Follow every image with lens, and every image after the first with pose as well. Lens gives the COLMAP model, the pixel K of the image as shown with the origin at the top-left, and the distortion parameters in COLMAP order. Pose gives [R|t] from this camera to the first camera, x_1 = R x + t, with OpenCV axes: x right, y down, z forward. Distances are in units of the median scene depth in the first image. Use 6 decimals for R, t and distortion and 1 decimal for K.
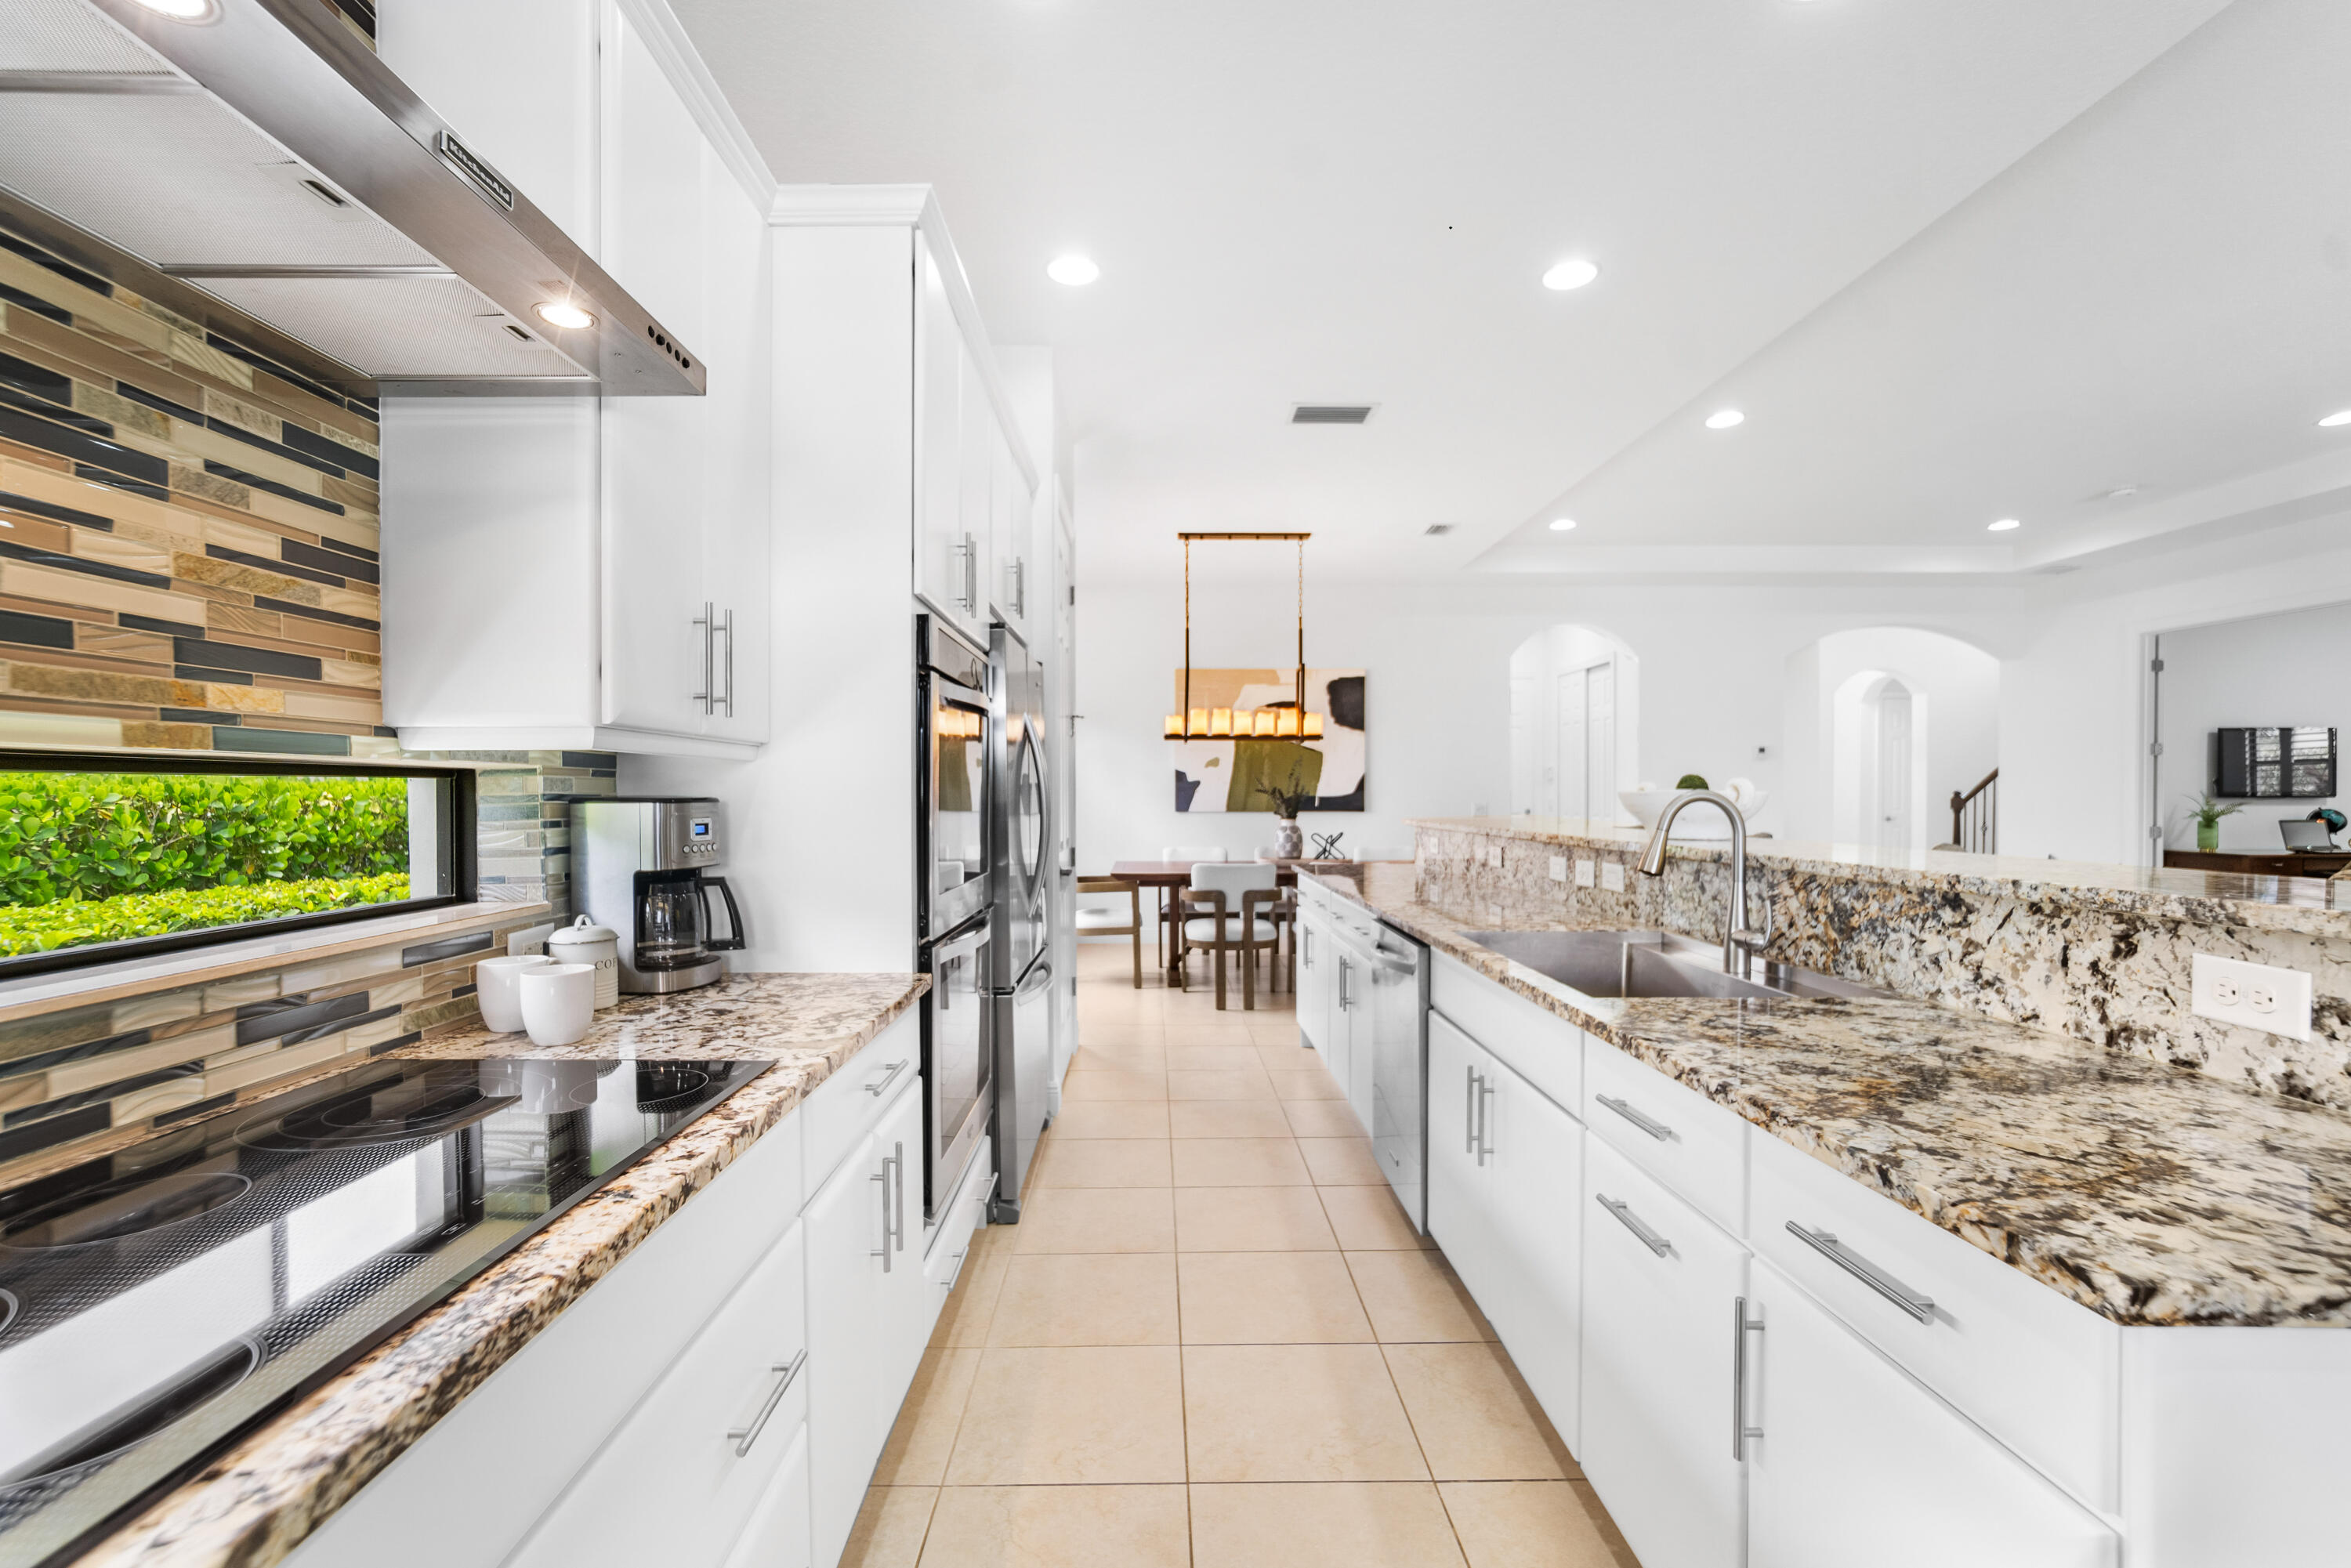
lens RADIAL K [[996.8, 0, 1148.4], [0, 996.8, 793.7], [0, 0, 1]] dist [-0.029906, 0.015436]
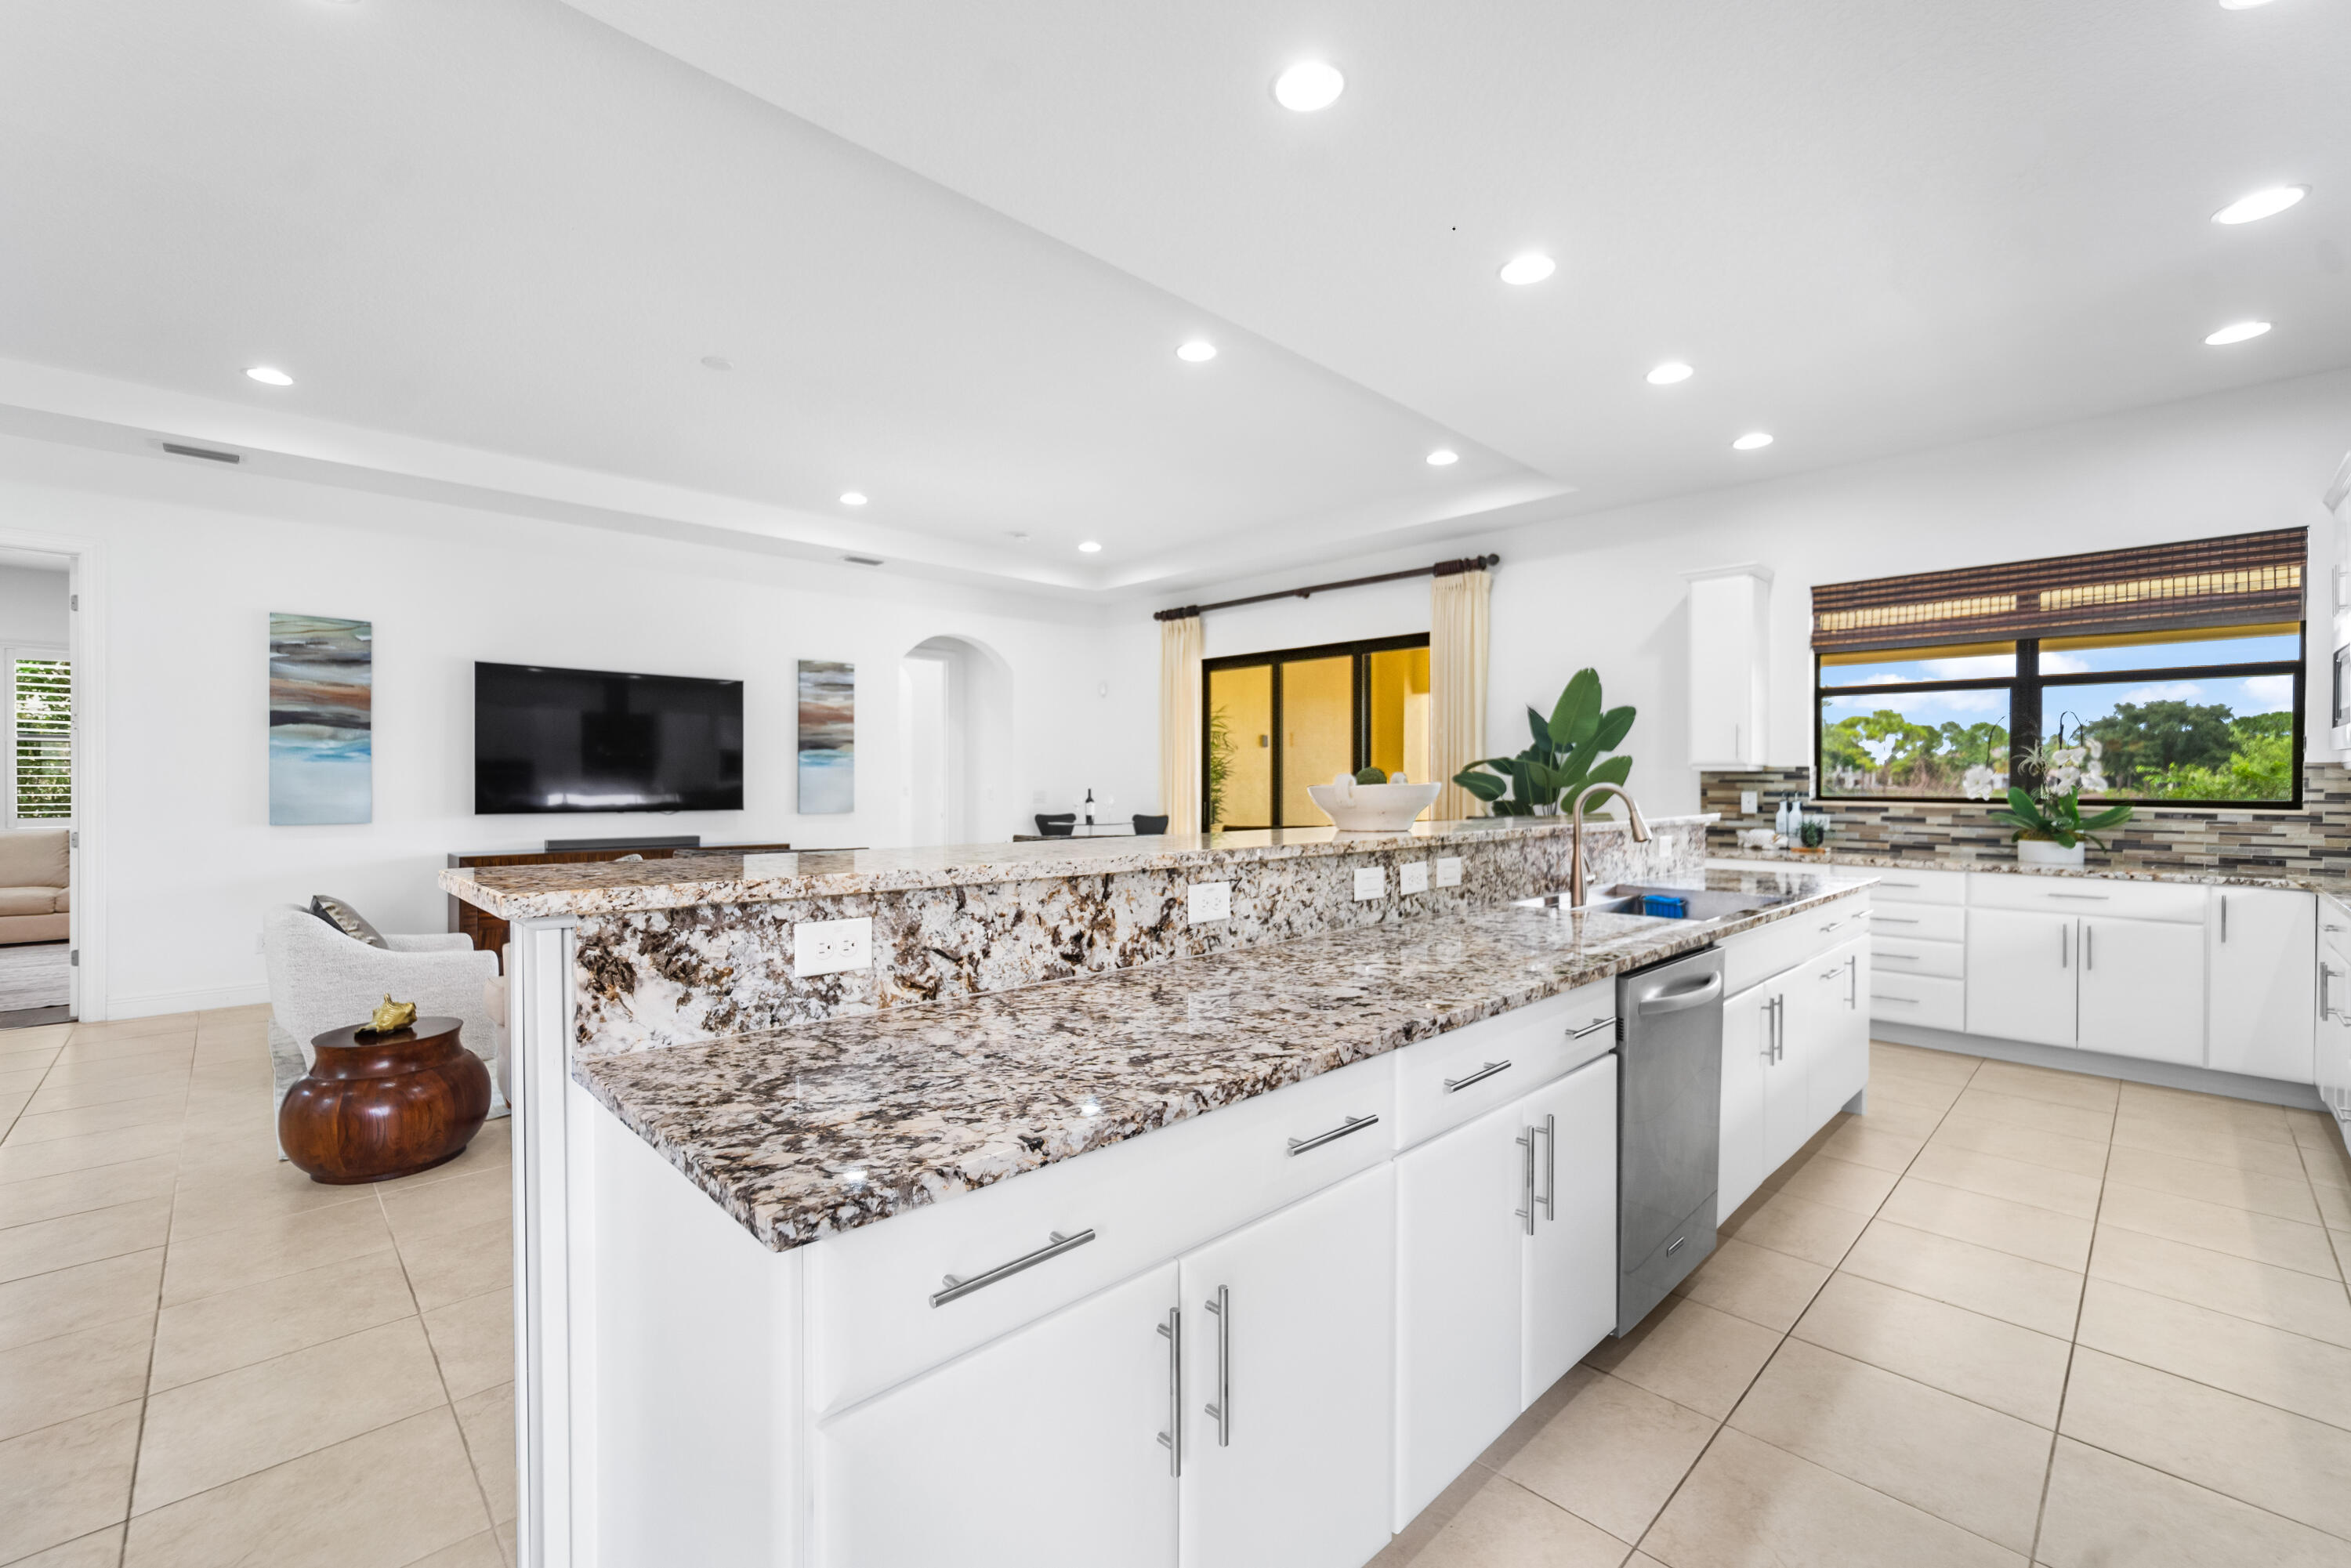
lens RADIAL K [[988.4, 0, 1150.6], [0, 988.4, 781.6], [0, 0, 1]] dist [-0.026010, 0.012089]
pose [[-0.689505, -0.000037, 0.724281, -0.037925], [-0.000758, 0.999999, -0.000670, -0.004677], [-0.724280, -0.001010, -0.689505, 2.327508]]
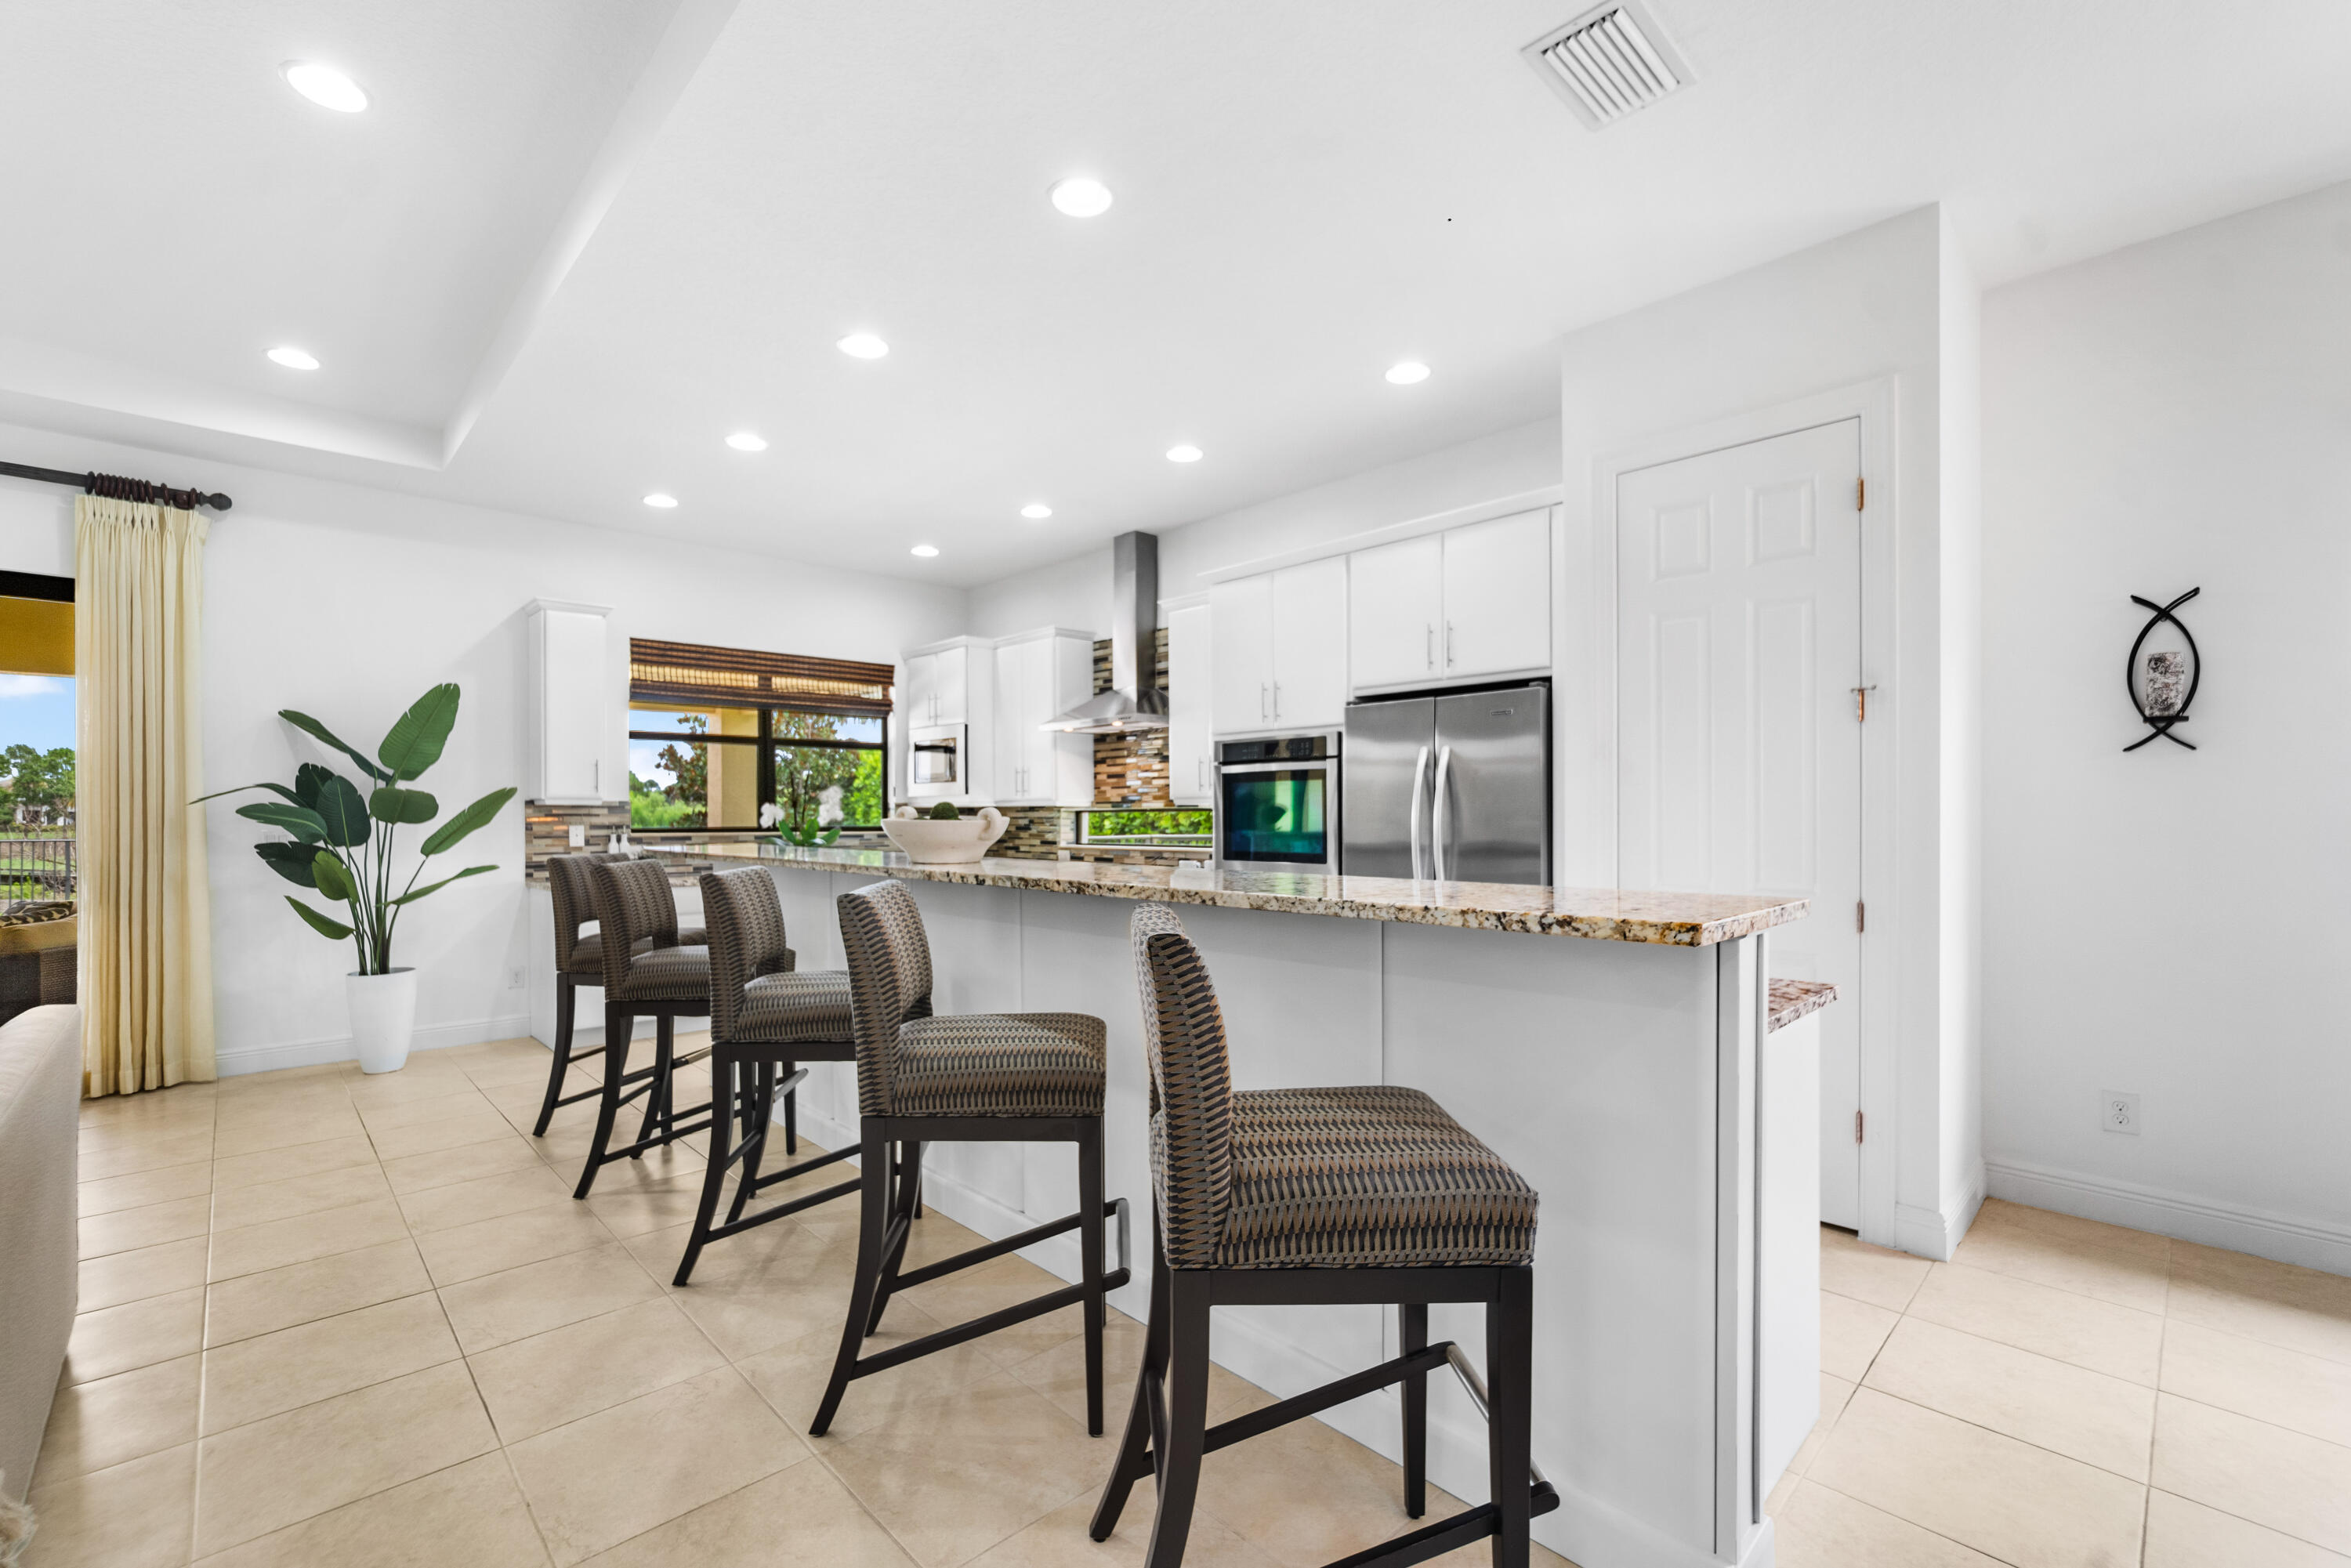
lens RADIAL K [[1006.3, 0, 1133.2], [0, 1006.3, 817.3], [0, 0, 1]] dist [-0.000028, 0.000290]
pose [[-0.742384, 0.006611, -0.669942, 1.403851], [0.004807, 0.999978, 0.004541, -0.008042], [0.669957, 0.000151, -0.742400, 2.418890]]
